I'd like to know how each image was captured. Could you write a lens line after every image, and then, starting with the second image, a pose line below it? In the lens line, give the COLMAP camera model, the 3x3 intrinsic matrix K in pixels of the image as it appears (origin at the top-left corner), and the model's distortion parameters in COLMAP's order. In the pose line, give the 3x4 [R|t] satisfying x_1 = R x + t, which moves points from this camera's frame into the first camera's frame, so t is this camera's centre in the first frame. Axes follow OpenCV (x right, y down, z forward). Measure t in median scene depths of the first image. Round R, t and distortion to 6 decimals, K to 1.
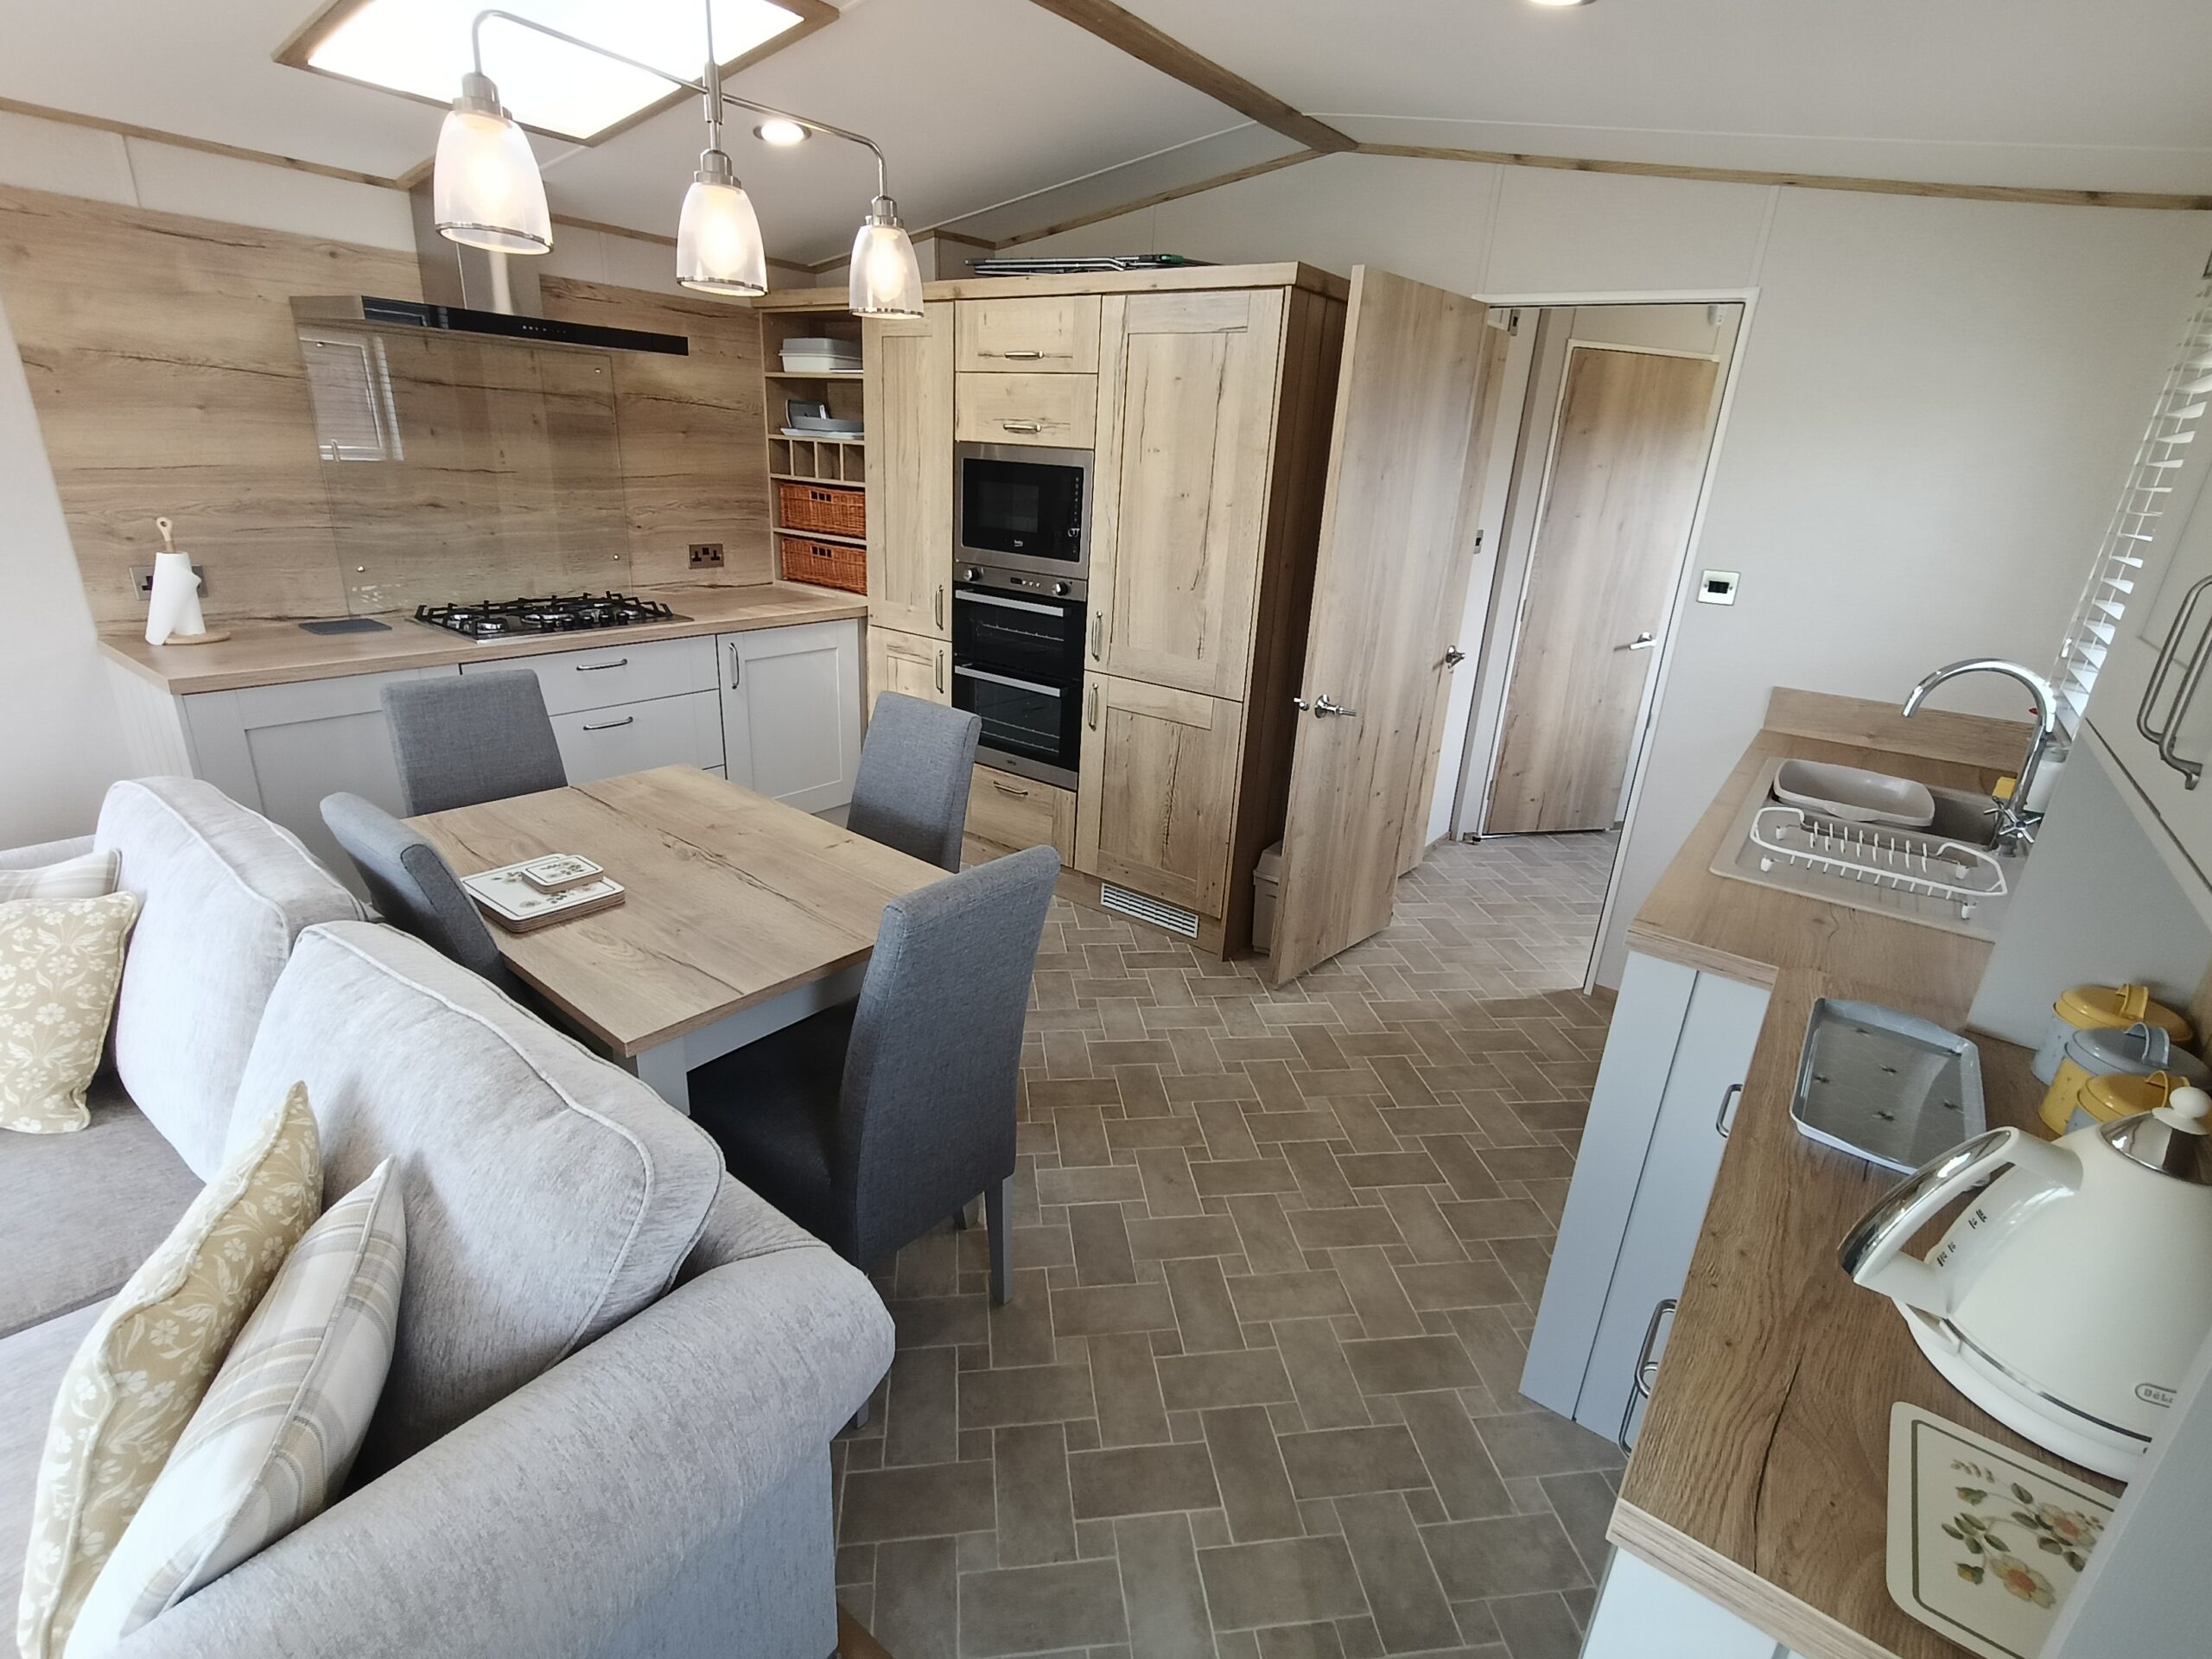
lens RADIAL K [[1044.2, 0, 1117.1], [0, 1044.2, 822.1], [0, 0, 1]] dist [-0.005494, 0.005989]
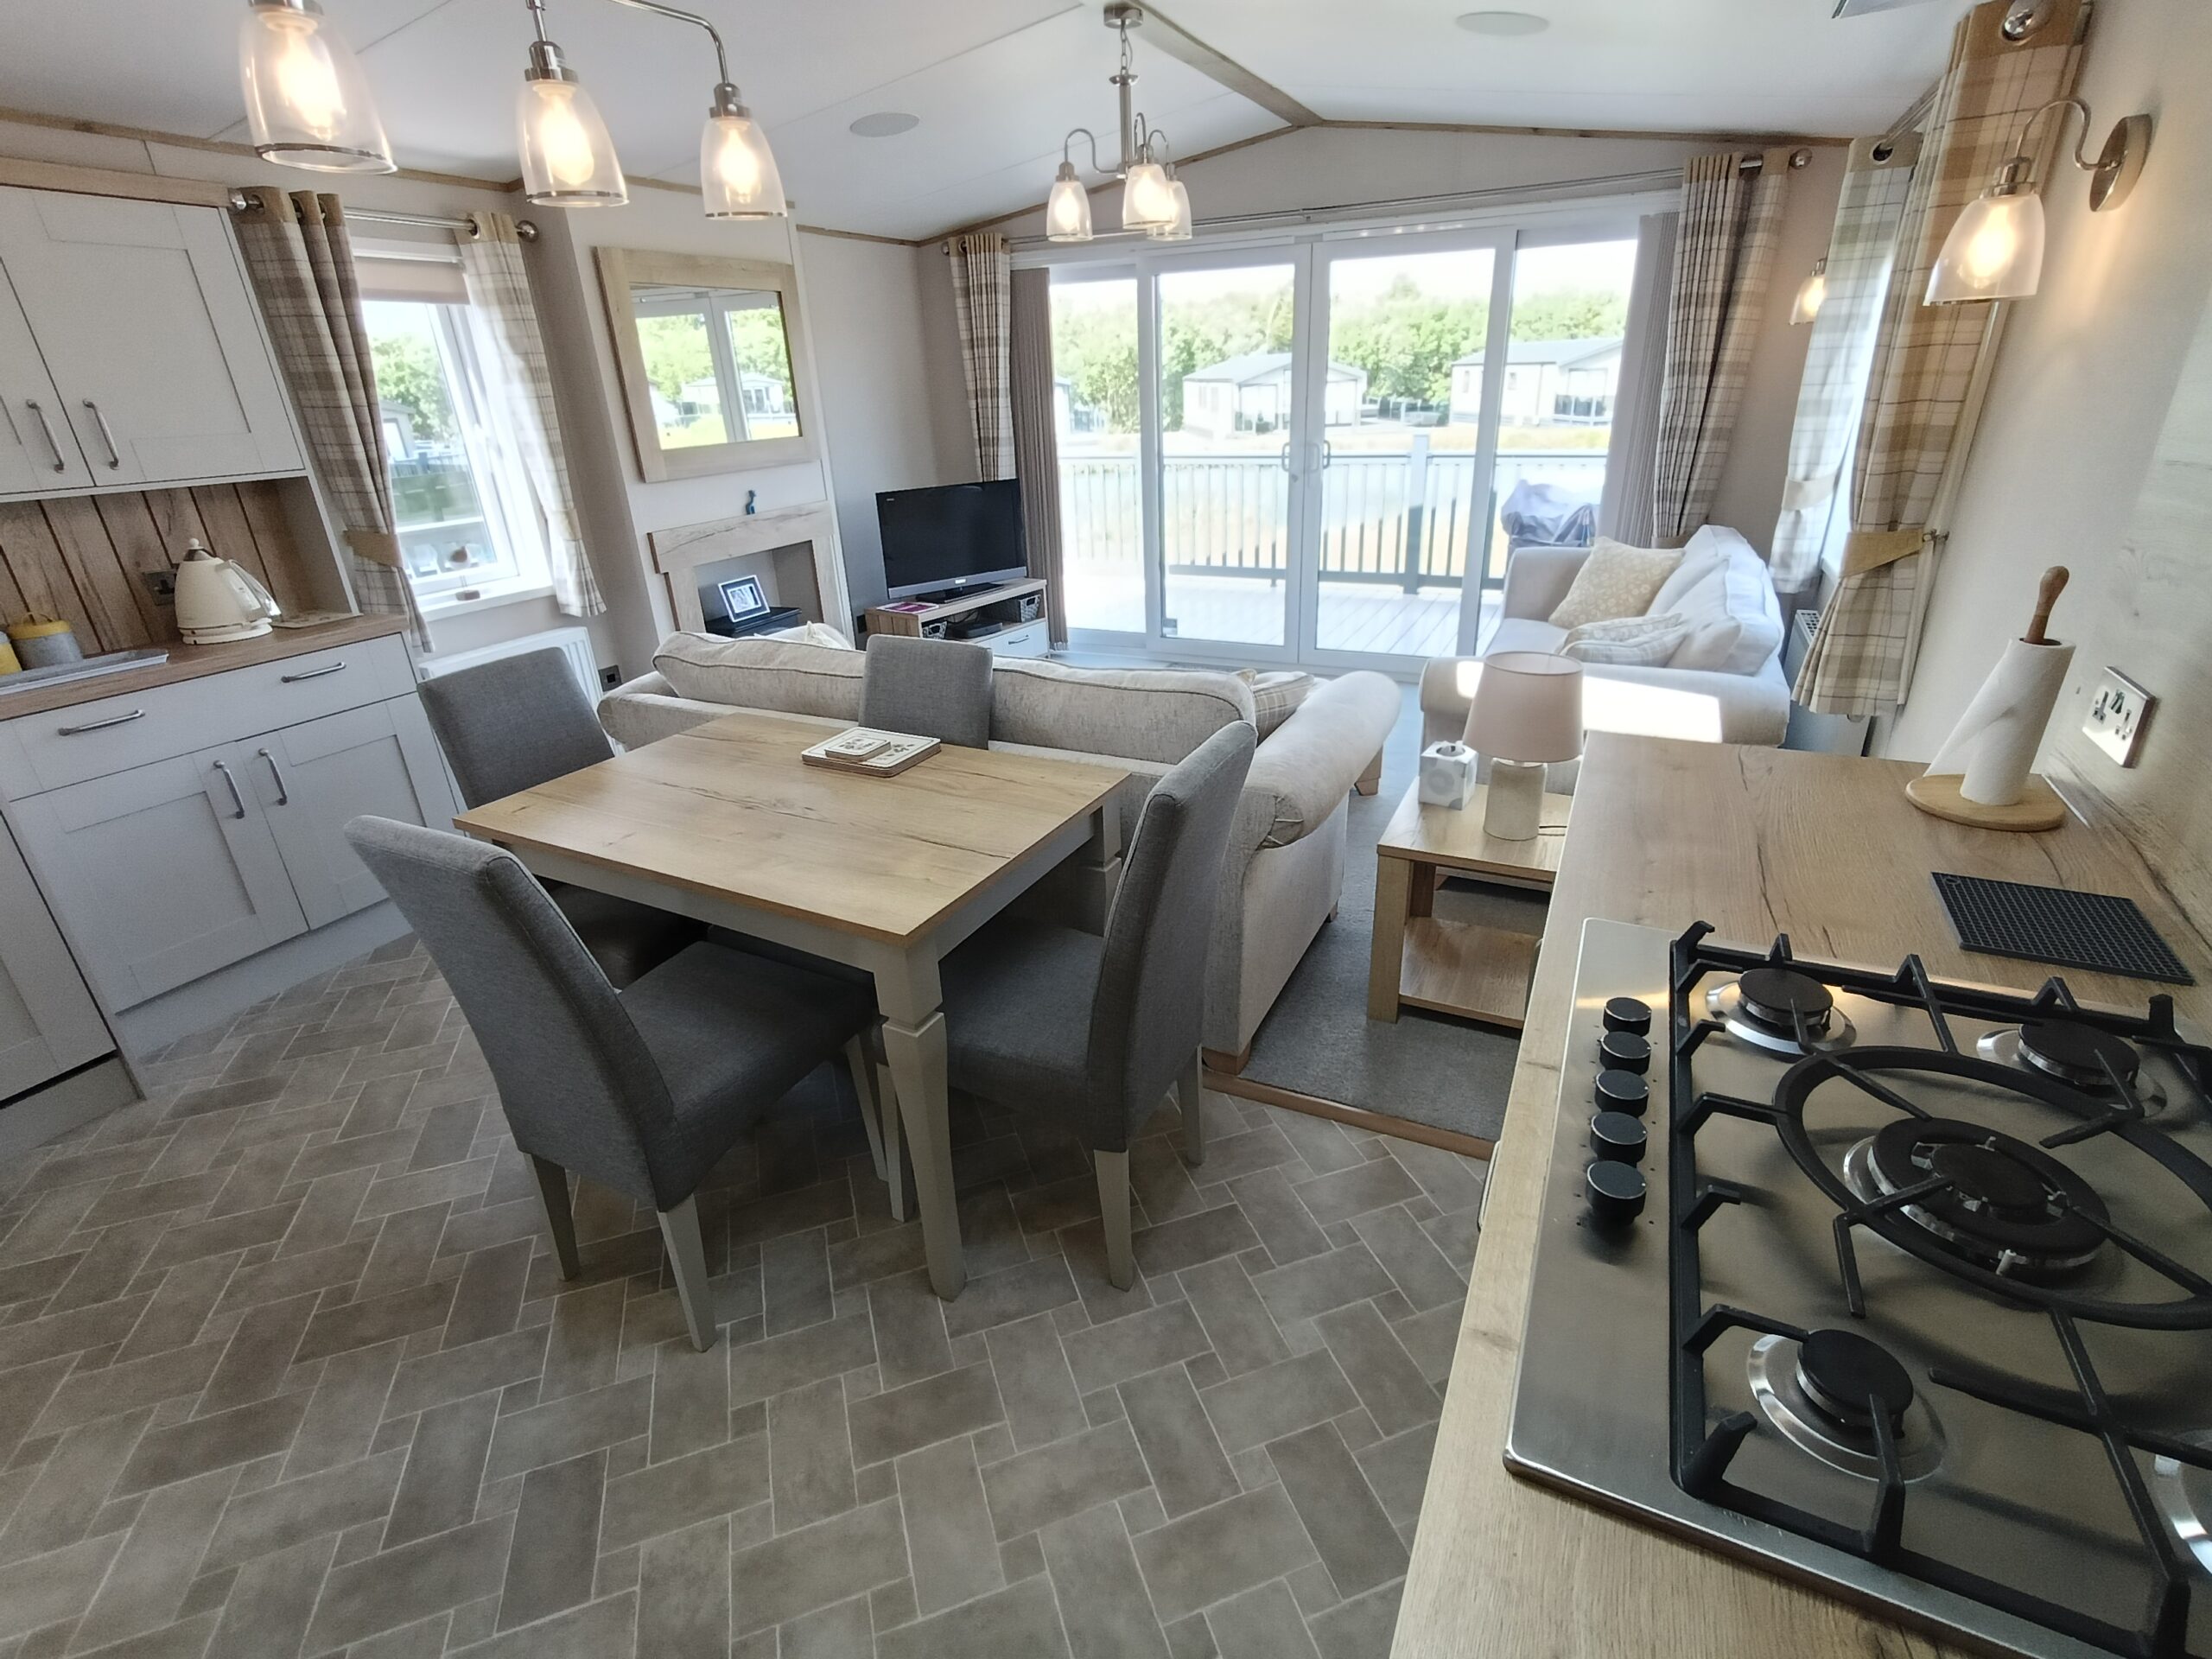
lens RADIAL K [[1044.2, 0, 1117.1], [0, 1044.2, 822.1], [0, 0, 1]] dist [-0.005494, 0.005989]
pose [[-0.981818, 0.055952, -0.181393, -0.436833], [-0.082112, 0.736368, 0.671580, -0.516533], [0.171148, 0.674264, -0.718385, 1.419433]]
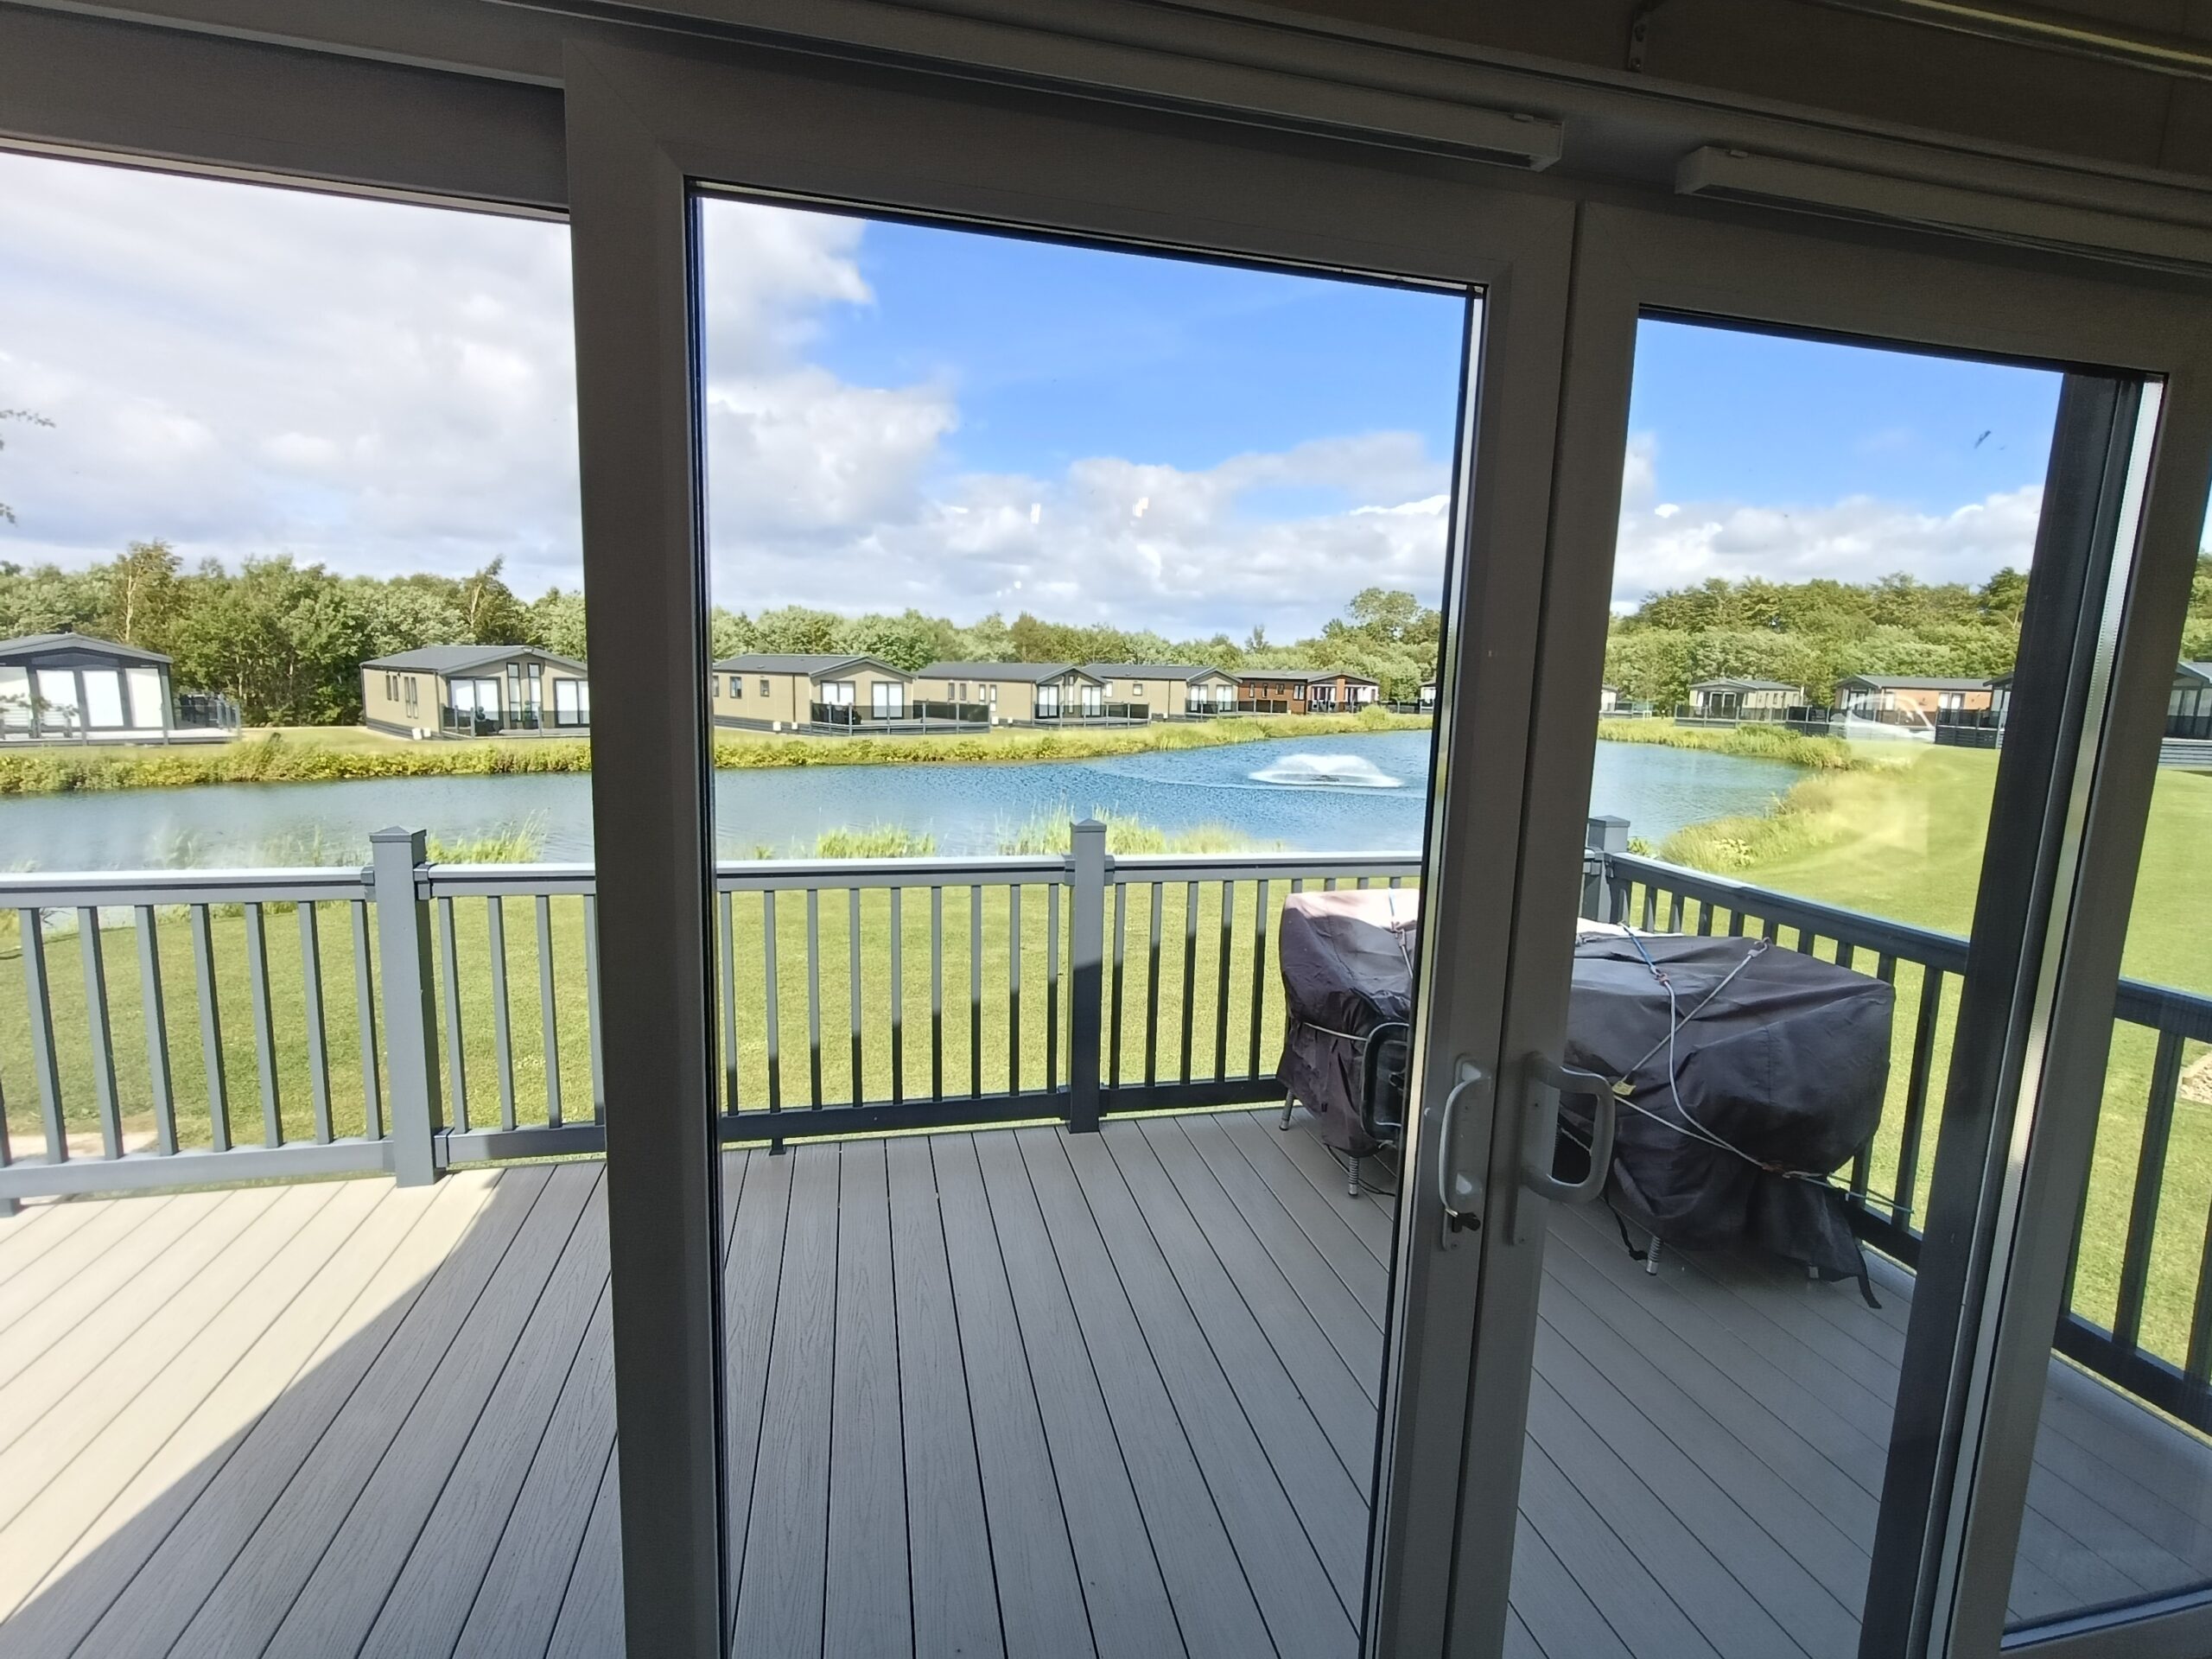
lens RADIAL K [[1044.2, 0, 1117.1], [0, 1044.2, 822.1], [0, 0, 1]] dist [-0.005494, 0.005989]
pose [[-0.636298, 0.032959, -0.770739, -0.750175], [-0.323487, 0.895607, 0.305359, 0.077165], [0.700344, 0.443623, -0.559211, -0.323075]]
